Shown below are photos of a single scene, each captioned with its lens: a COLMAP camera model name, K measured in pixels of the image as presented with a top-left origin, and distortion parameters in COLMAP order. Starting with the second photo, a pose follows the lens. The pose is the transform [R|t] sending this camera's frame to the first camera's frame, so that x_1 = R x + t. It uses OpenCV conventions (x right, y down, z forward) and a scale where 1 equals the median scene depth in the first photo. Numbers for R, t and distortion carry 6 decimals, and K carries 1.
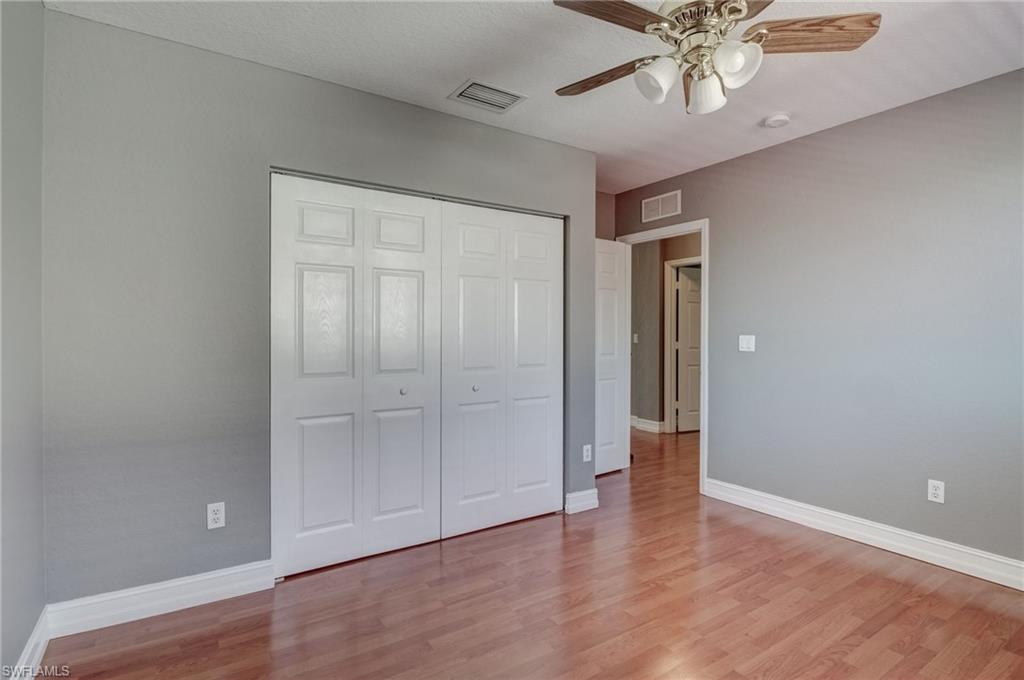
lens RADIAL K [[522.6, 0, 512.0], [0, 522.6, 340.0], [0, 0, 1]] dist [0.000975, -0.000021]
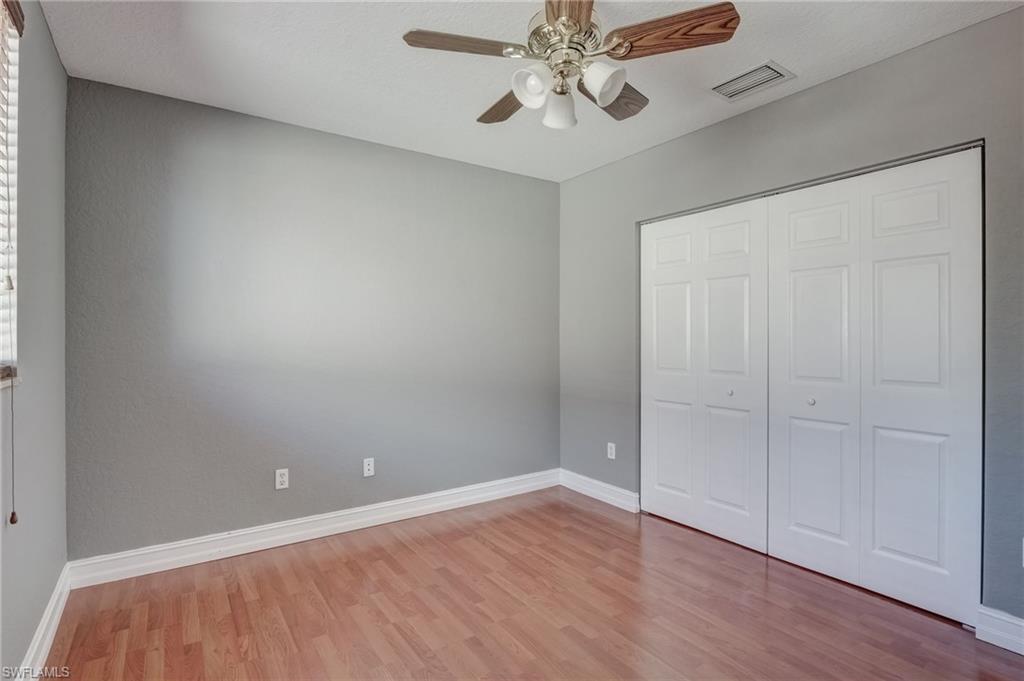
lens RADIAL K [[504.6, 0, 512.0], [0, 504.6, 340.5], [0, 0, 1]] dist [-0.031507, 0.029808]
pose [[0.027476, 0.005129, -0.999609, 0.797910], [-0.010414, 0.999934, 0.004844, -0.005616], [0.999568, 0.010277, 0.027528, 0.534934]]
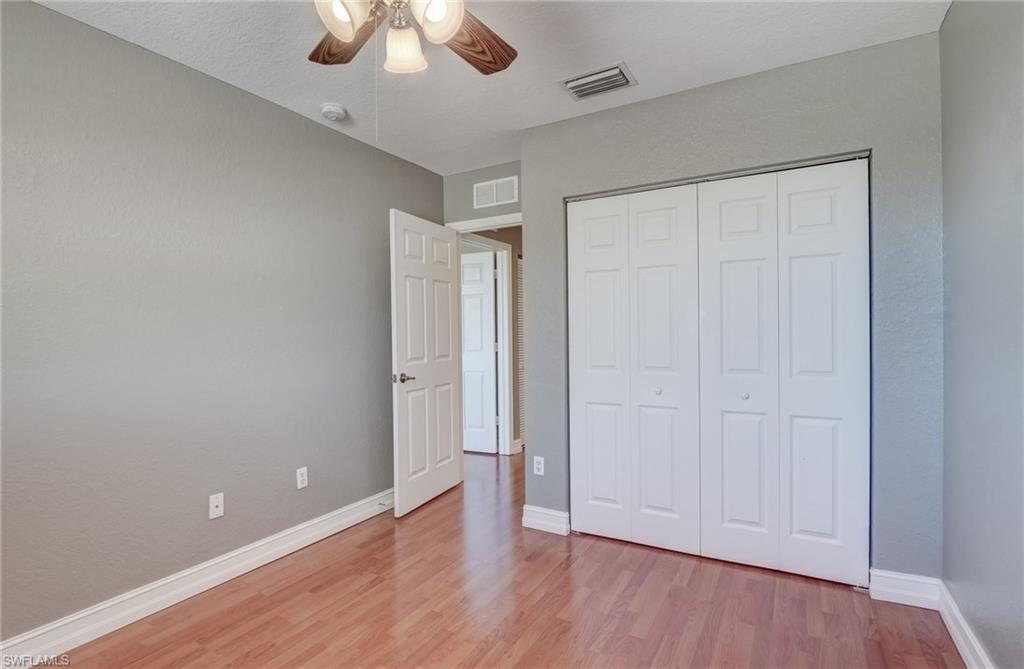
lens RADIAL K [[491.8, 0, 512.0], [0, 491.8, 334.5], [0, 0, 1]] dist [0.000360, -0.000710]
pose [[0.455869, -0.000936, -0.890046, 0.546684], [0.000335, 1.000000, -0.000880, -0.003810], [0.890047, 0.000103, 0.455869, 0.365733]]
